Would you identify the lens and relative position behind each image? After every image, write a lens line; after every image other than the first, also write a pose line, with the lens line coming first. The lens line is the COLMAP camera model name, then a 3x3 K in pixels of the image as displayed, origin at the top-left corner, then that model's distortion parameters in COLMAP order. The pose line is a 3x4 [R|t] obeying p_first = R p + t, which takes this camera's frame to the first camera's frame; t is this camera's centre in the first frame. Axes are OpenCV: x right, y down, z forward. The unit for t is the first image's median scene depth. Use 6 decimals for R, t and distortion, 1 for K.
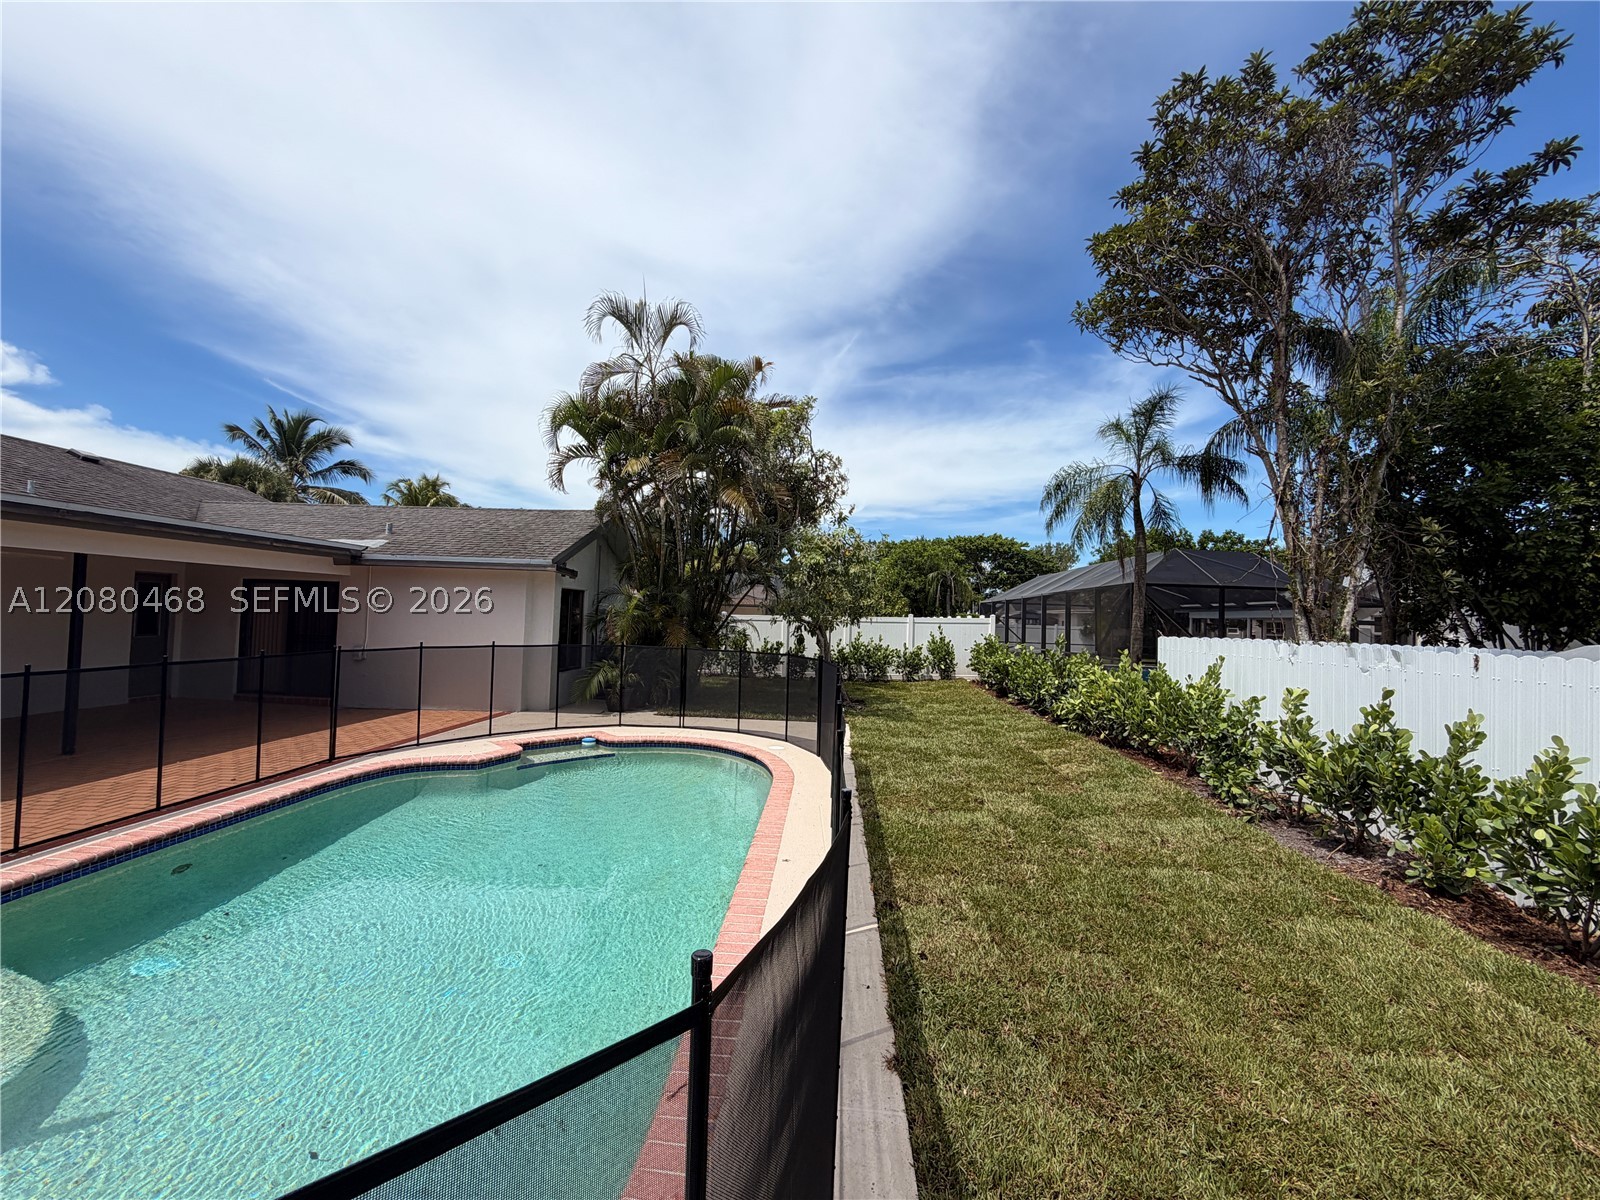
lens RADIAL K [[637.8, 0, 800.0], [0, 637.8, 600.0], [0, 0, 1]] dist [-0.002549, -0.000284]
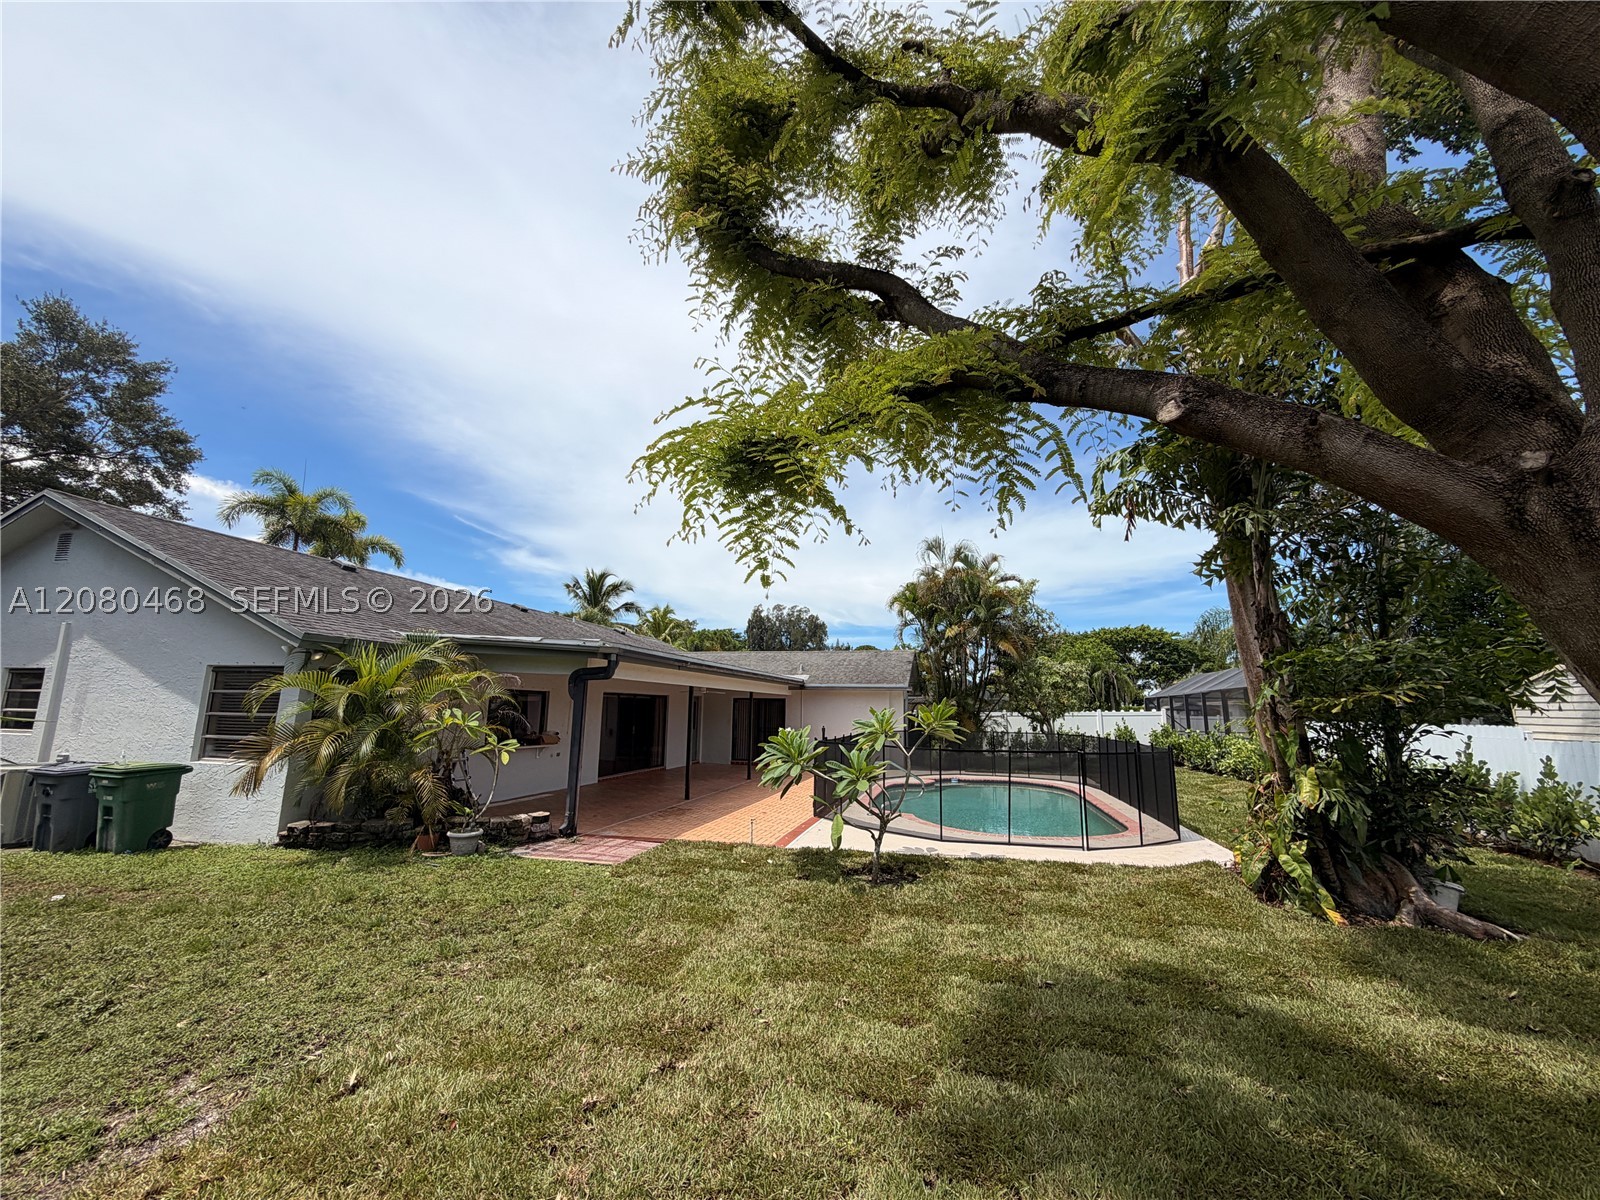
lens RADIAL K [[636.5, 0, 800.0], [0, 636.5, 600.0], [0, 0, 1]] dist [0.001648, -0.000036]
pose [[0.980737, -0.051556, -0.188404, -0.298962], [0.023035, 0.988335, -0.150543, -0.030617], [0.193968, 0.143304, 0.970485, -0.794910]]
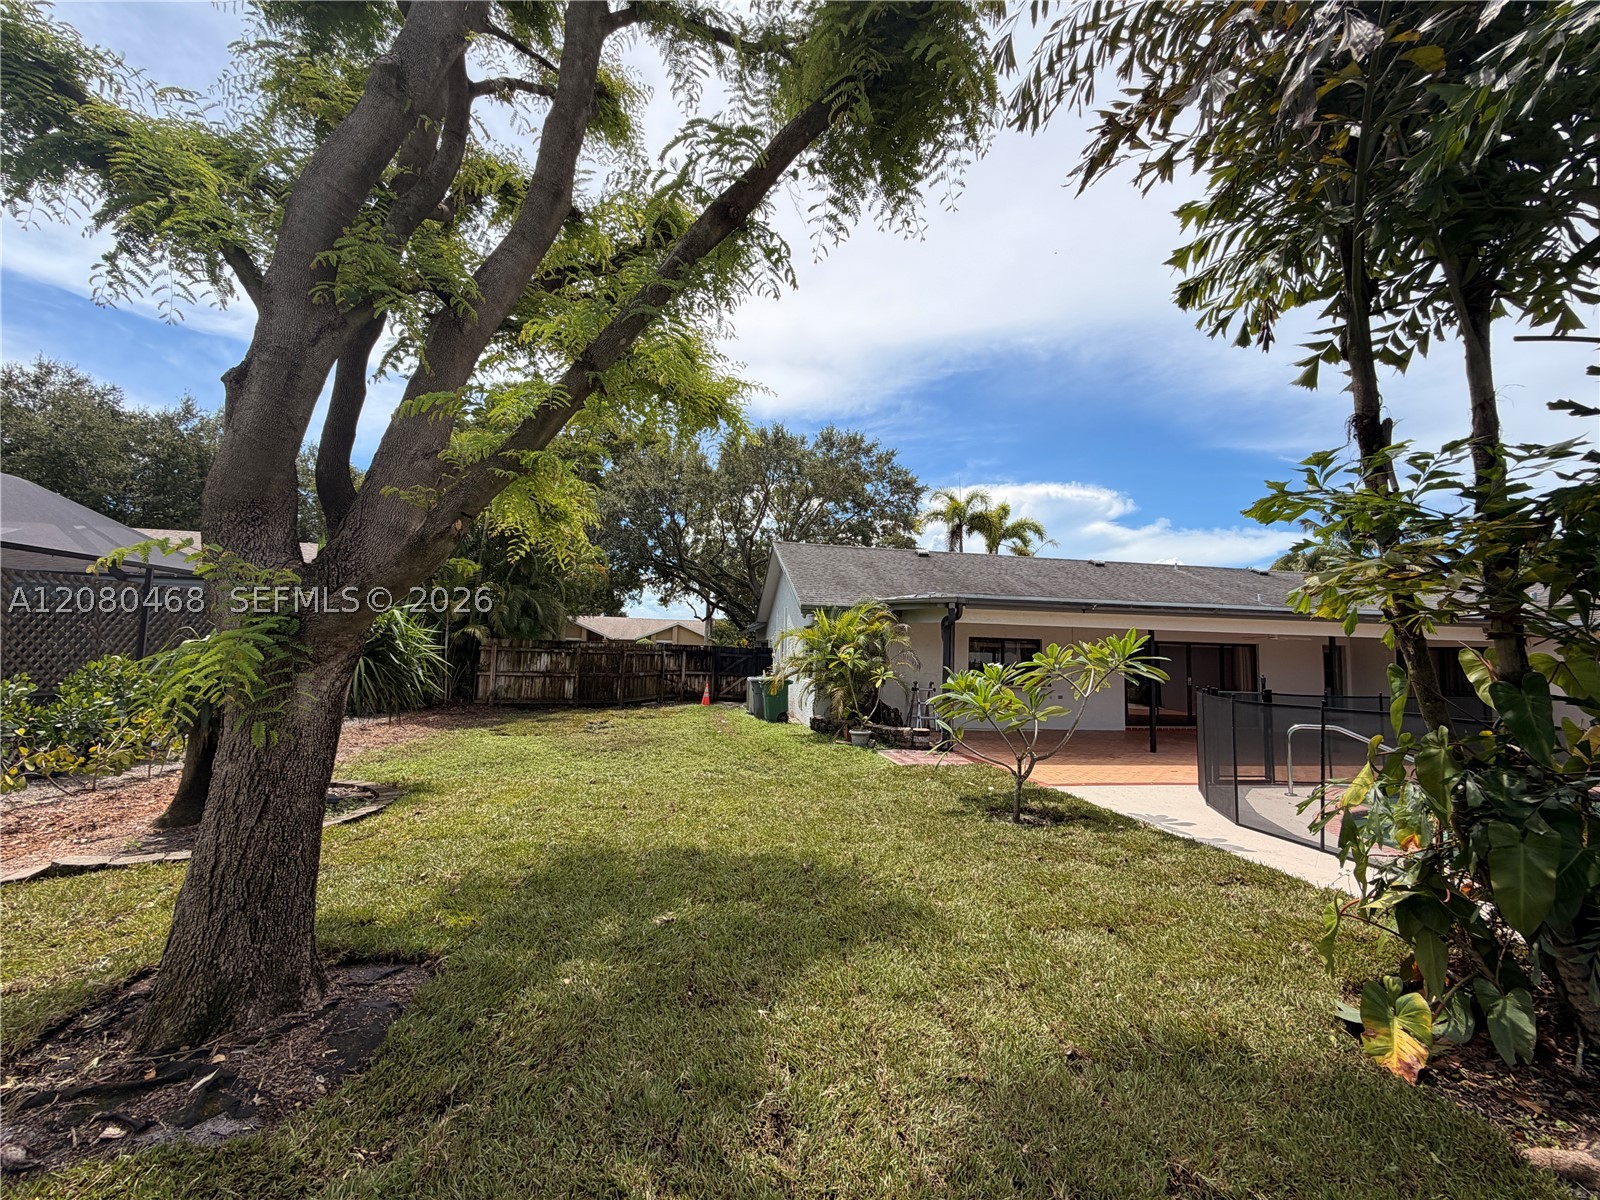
lens RADIAL K [[638.8, 0, 800.0], [0, 638.8, 600.0], [0, 0, 1]] dist [-0.000689, -0.000079]
pose [[0.210541, -0.105757, -0.971848, 0.168408], [0.004434, 0.994224, -0.107232, 0.004866], [0.977575, 0.018267, 0.209793, -0.485025]]
